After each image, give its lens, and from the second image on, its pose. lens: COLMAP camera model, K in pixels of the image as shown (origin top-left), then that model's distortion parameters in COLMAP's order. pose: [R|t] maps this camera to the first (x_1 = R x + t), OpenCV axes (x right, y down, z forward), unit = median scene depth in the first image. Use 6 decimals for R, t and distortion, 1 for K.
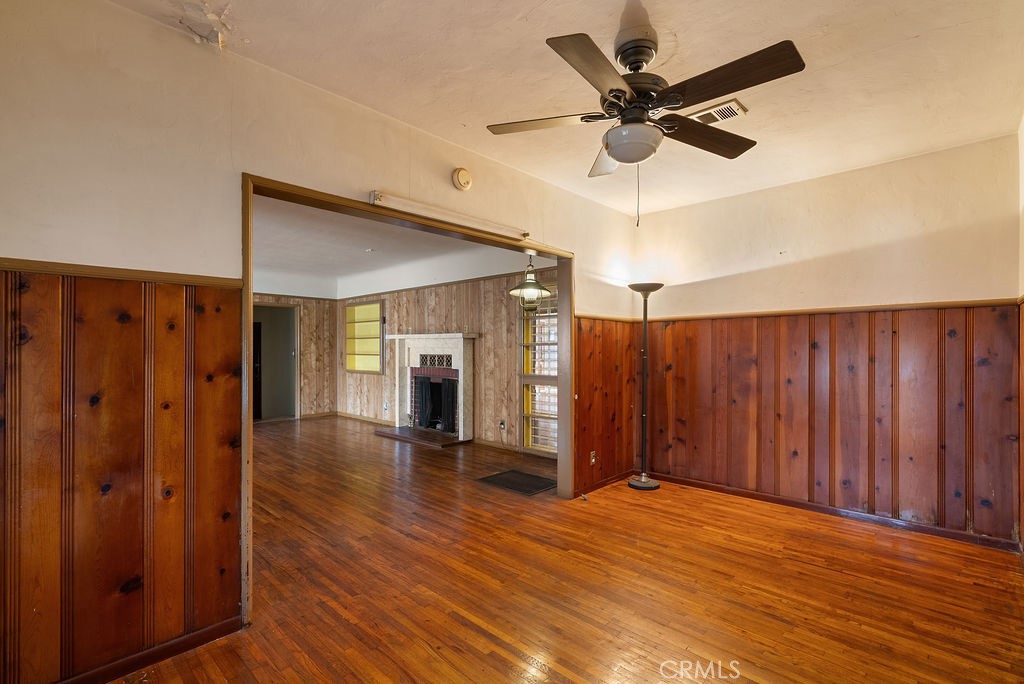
lens RADIAL K [[473.6, 0, 509.2], [0, 473.6, 353.1], [0, 0, 1]] dist [-0.000807, 0.000457]
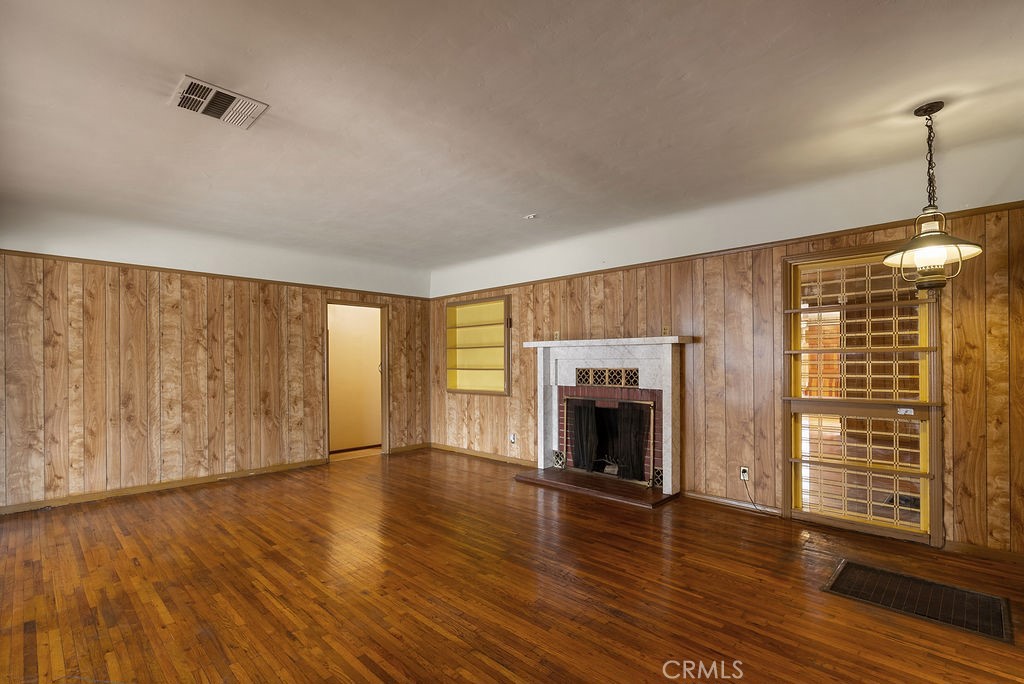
lens RADIAL K [[473.6, 0, 520.1], [0, 473.6, 361.6], [0, 0, 1]] dist [-0.000807, 0.000457]
pose [[0.999974, -0.005951, 0.004100, -0.270720], [0.005996, 0.999918, -0.011288, 0.000176], [-0.004032, 0.011312, 0.999928, 0.274364]]
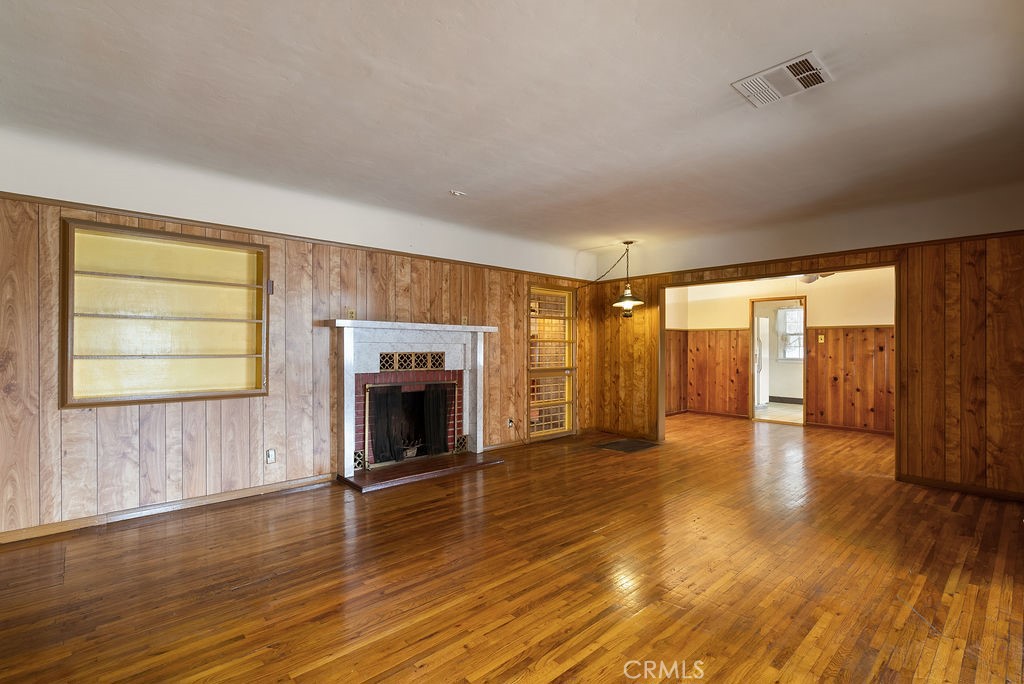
lens RADIAL K [[473.6, 0, 508.1], [0, 473.6, 341.6], [0, 0, 1]] dist [-0.000807, 0.000457]
pose [[0.076172, 0.008159, 0.997061, -0.808208], [0.004150, 0.999955, -0.008500, -0.006109], [-0.997086, 0.004786, 0.076135, 0.758860]]
